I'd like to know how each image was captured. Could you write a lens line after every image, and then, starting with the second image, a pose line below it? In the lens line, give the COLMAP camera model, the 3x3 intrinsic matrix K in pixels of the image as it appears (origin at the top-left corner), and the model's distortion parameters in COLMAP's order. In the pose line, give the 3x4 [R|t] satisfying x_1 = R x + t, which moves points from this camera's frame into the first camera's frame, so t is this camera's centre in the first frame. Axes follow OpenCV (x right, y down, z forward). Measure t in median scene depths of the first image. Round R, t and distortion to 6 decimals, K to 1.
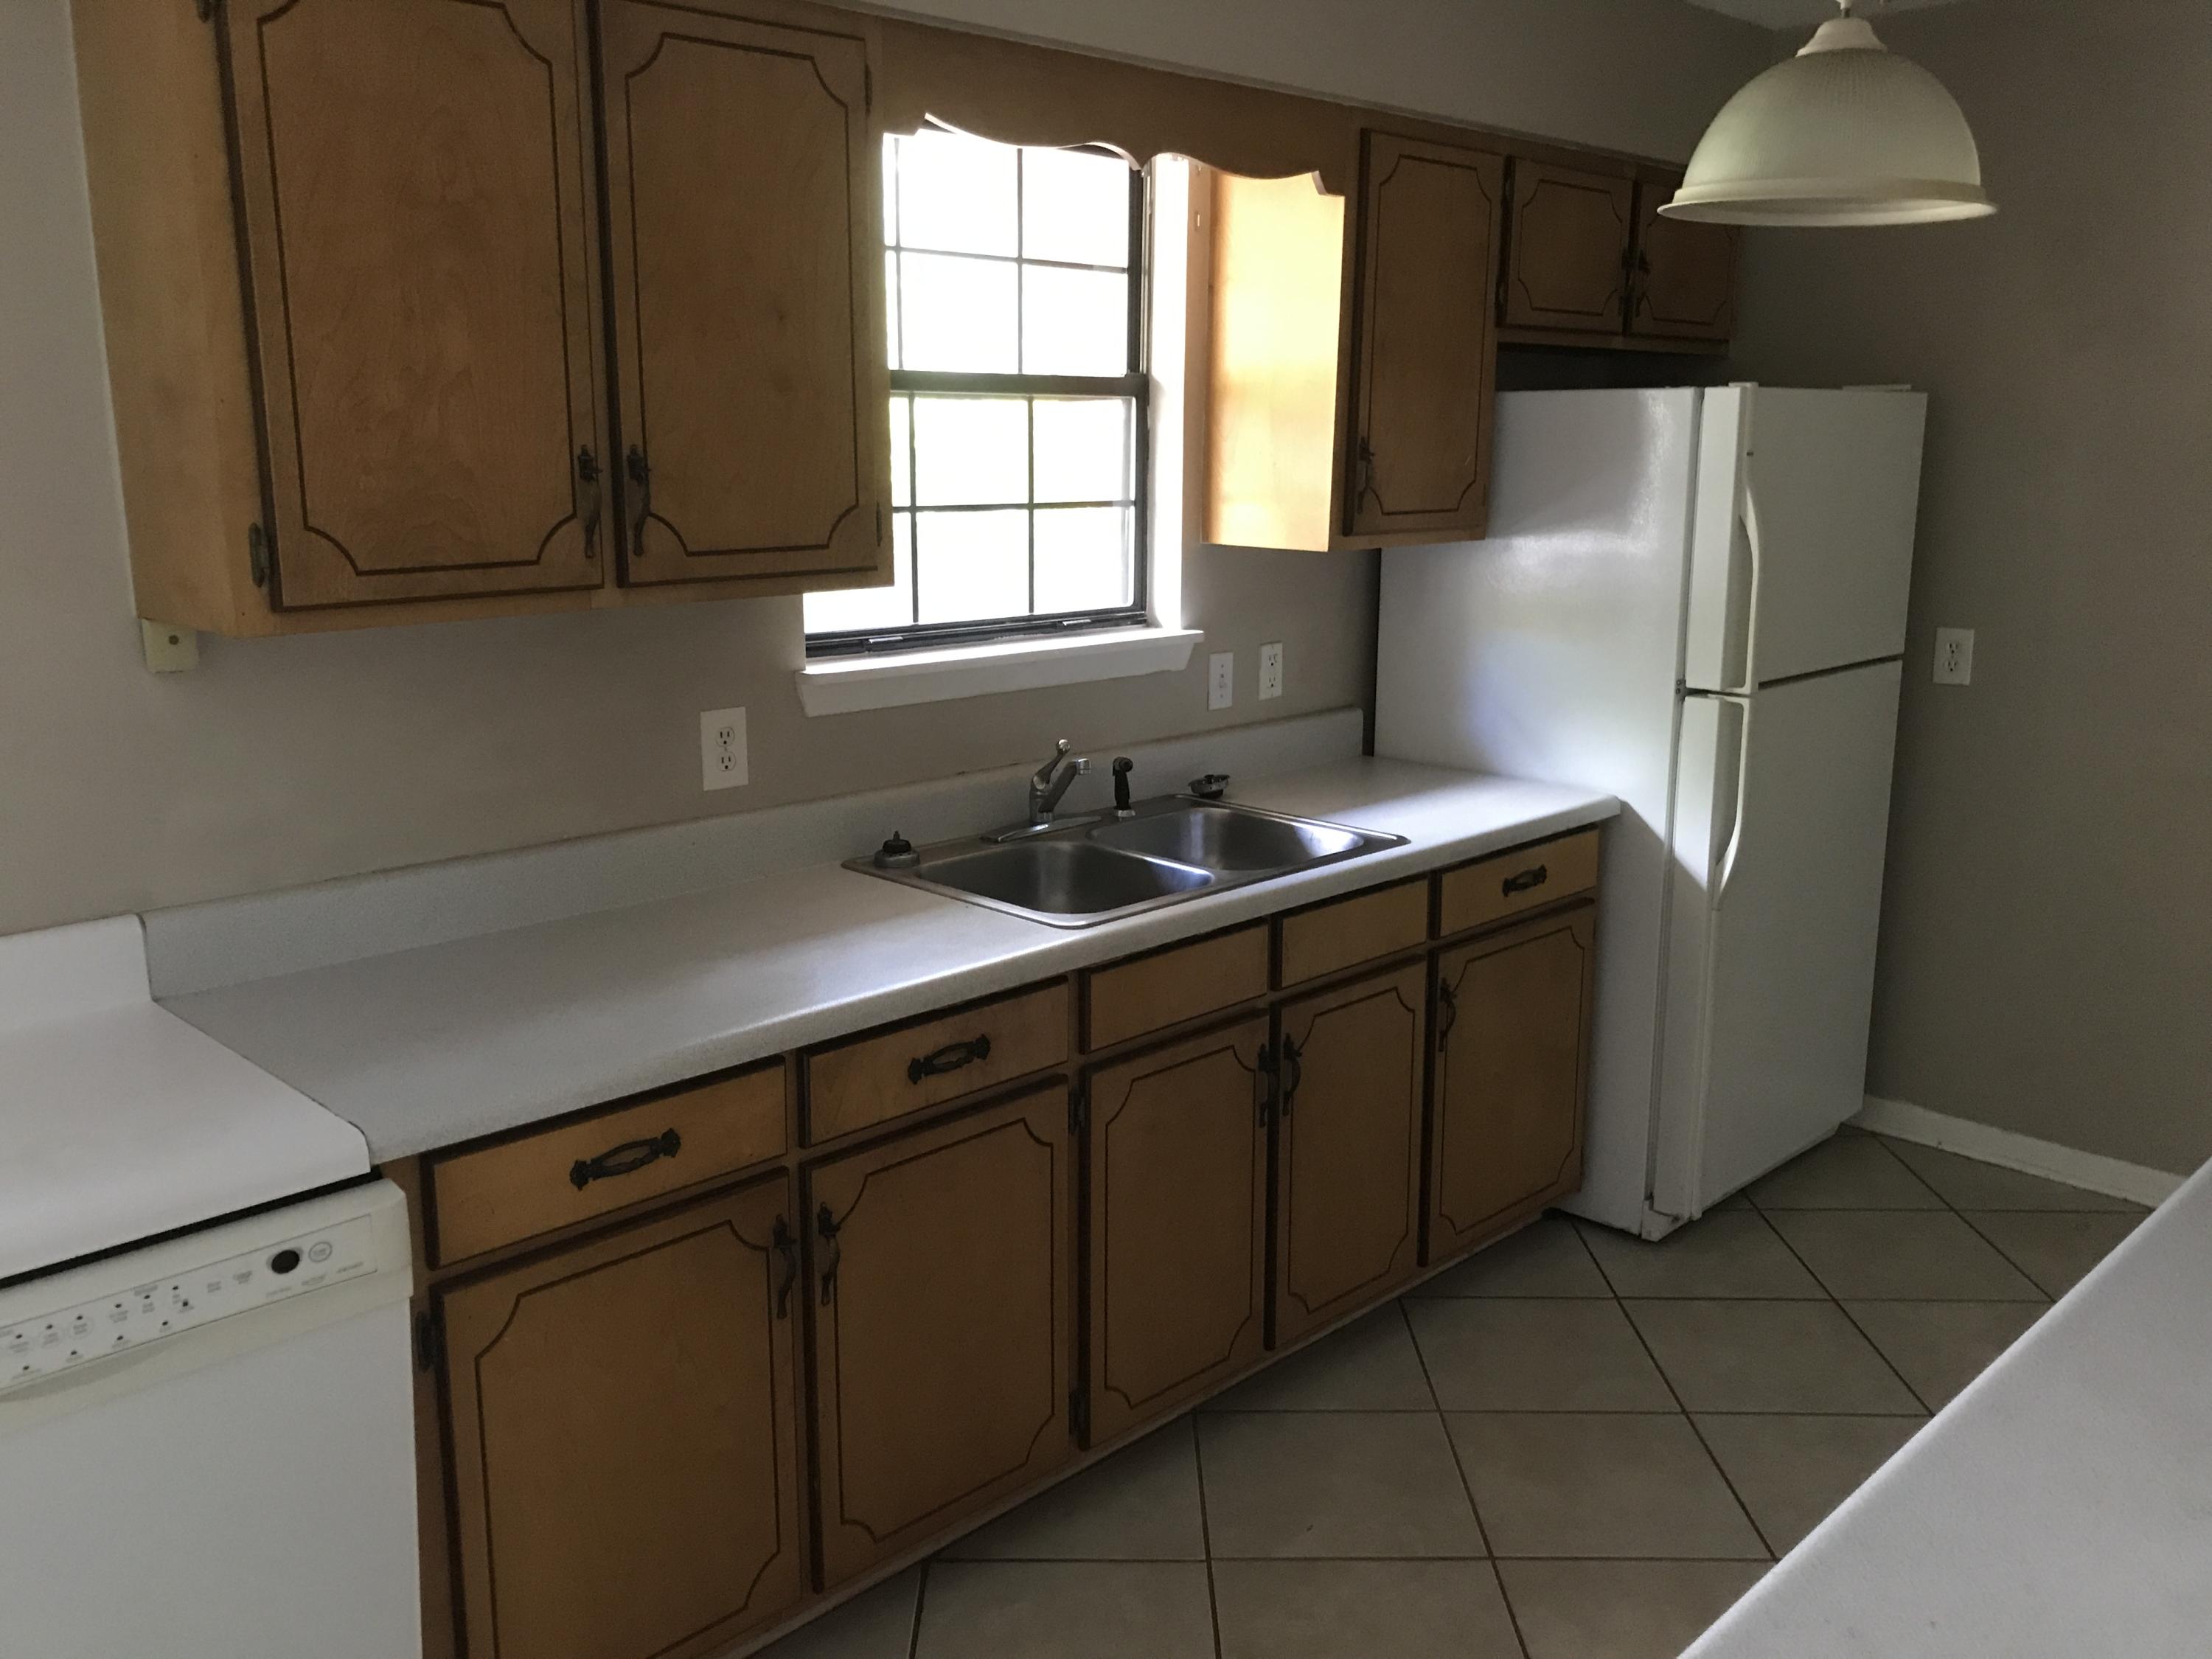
lens RADIAL K [[1842.1, 0, 1096.0], [0, 1842.1, 817.4], [0, 0, 1]] dist [0.168905, -0.245013]
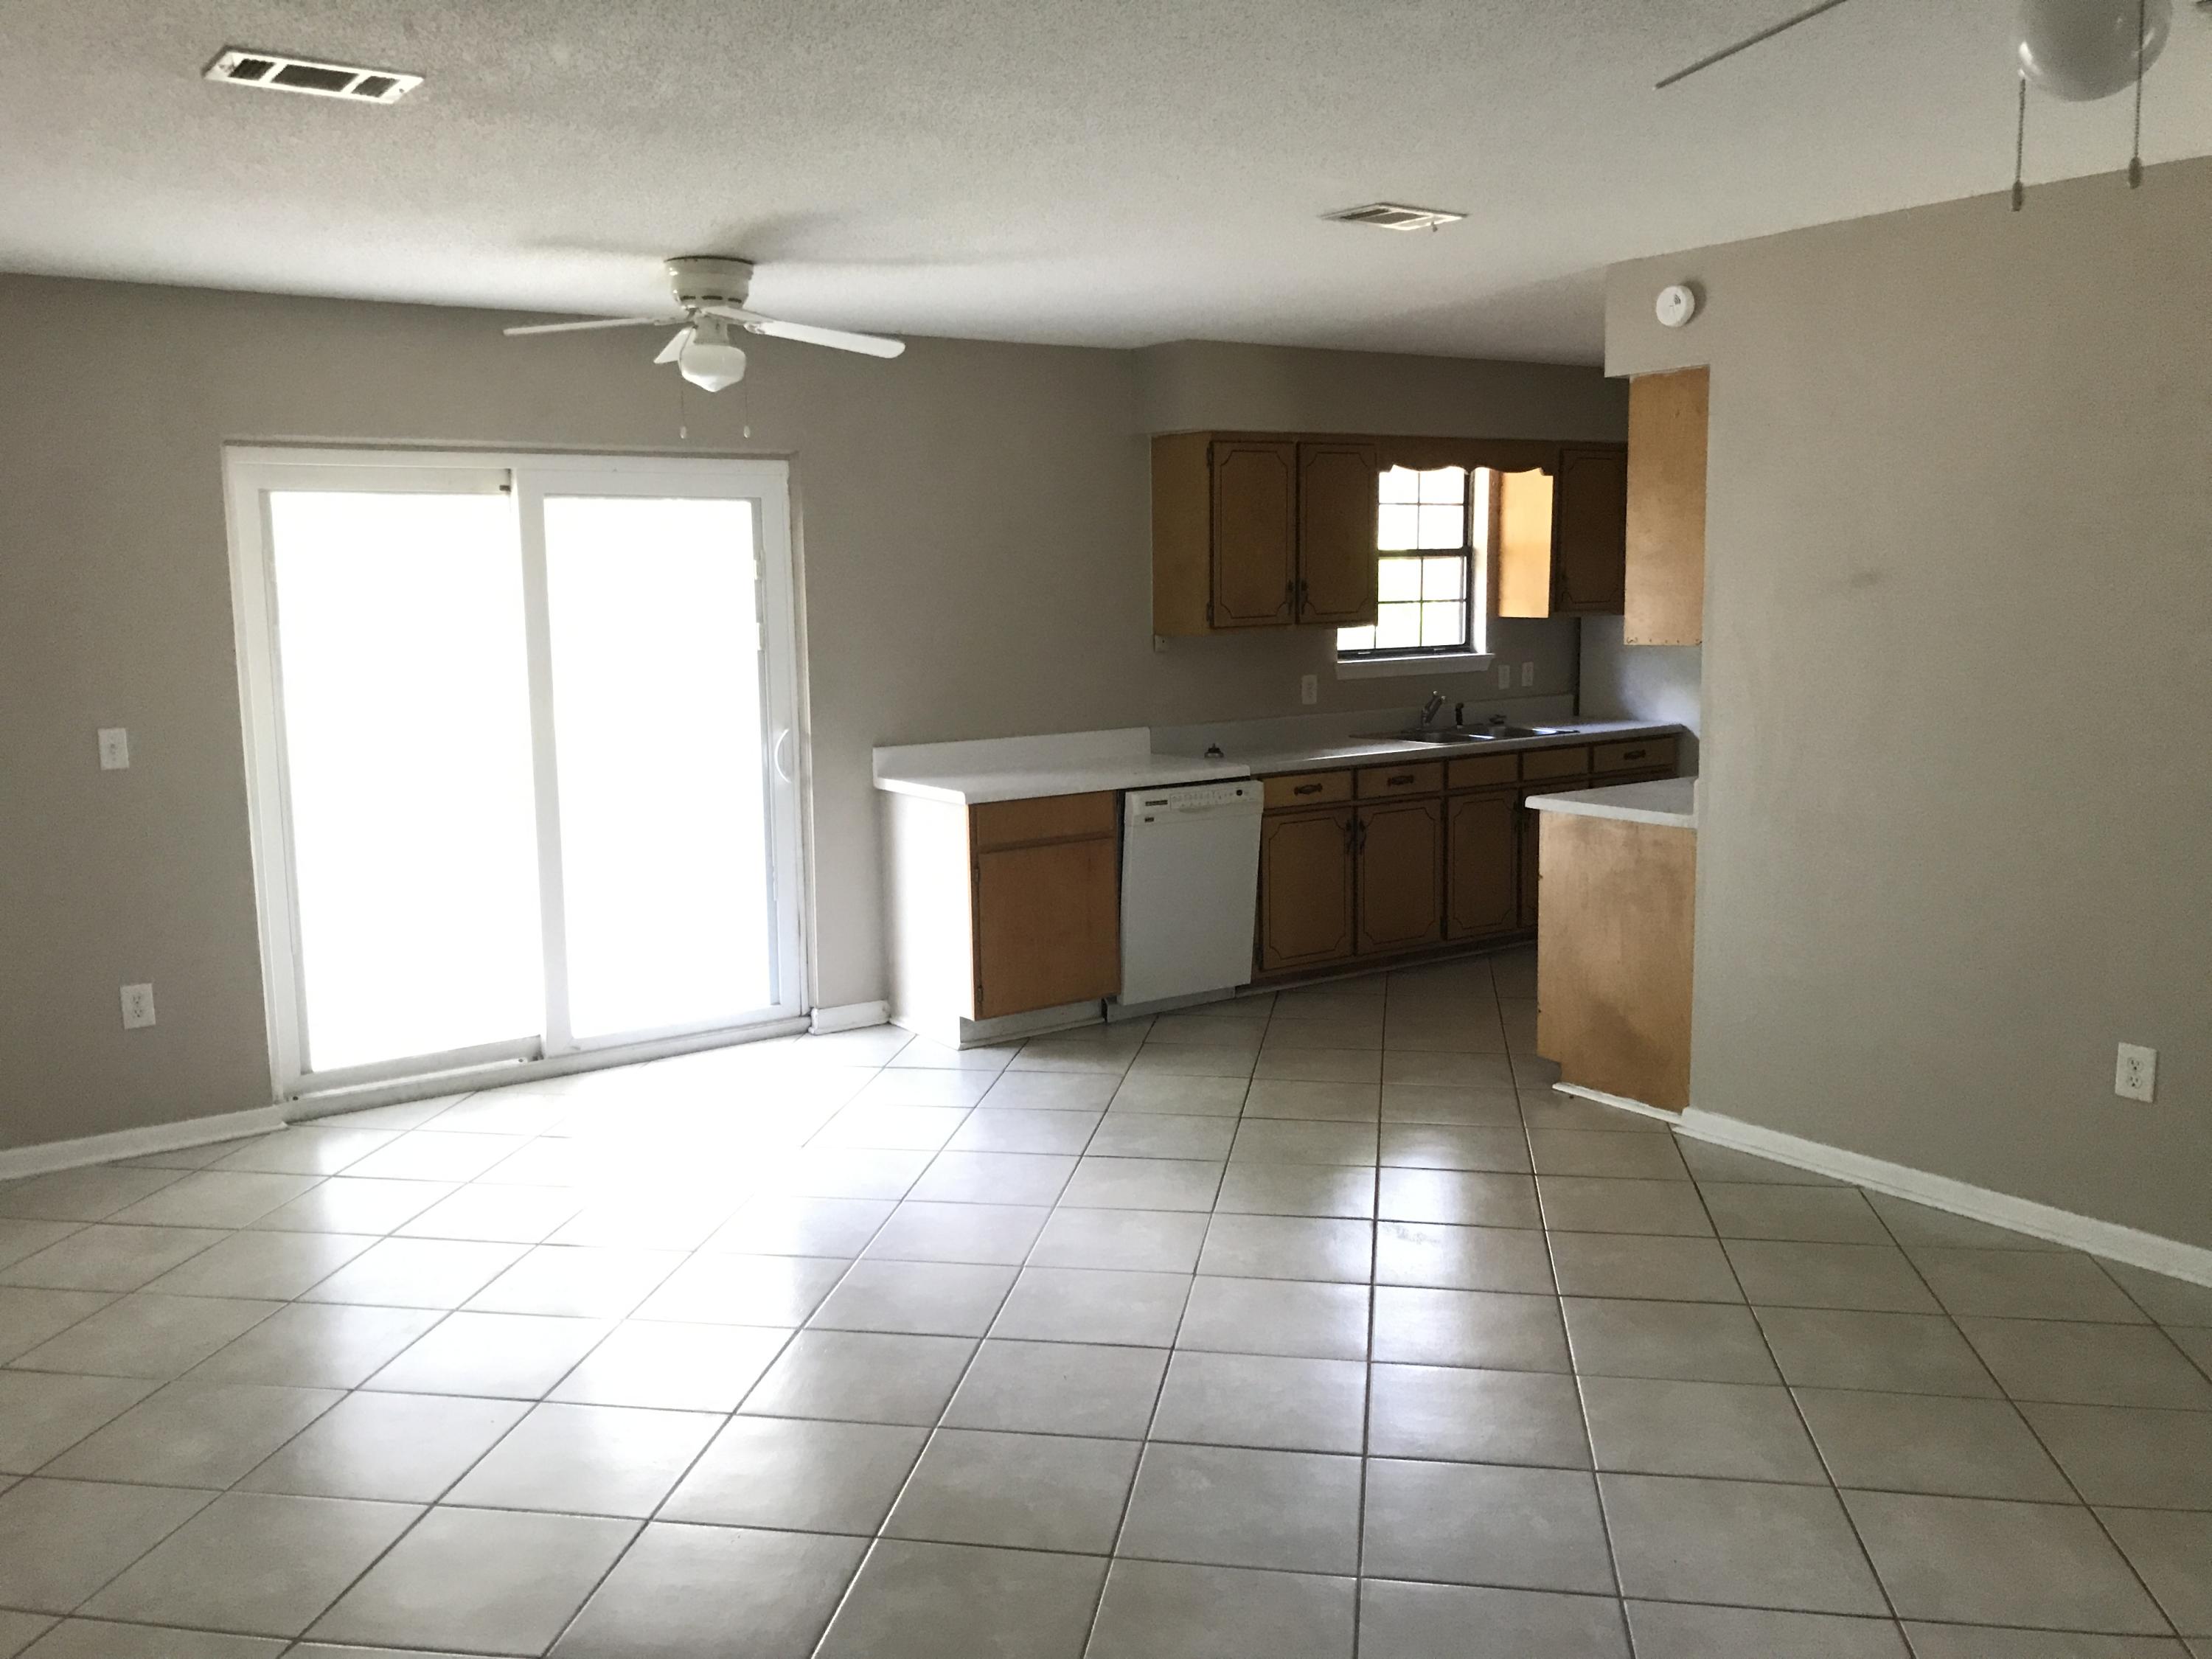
lens RADIAL K [[1842.1, 0, 1096.0], [0, 1842.1, 817.4], [0, 0, 1]] dist [0.168905, -0.245013]
pose [[0.984874, 0.003958, -0.173225, -0.036234], [-0.017446, 0.996924, -0.076410, 0.337330], [0.172390, 0.078276, 0.981914, -1.582190]]
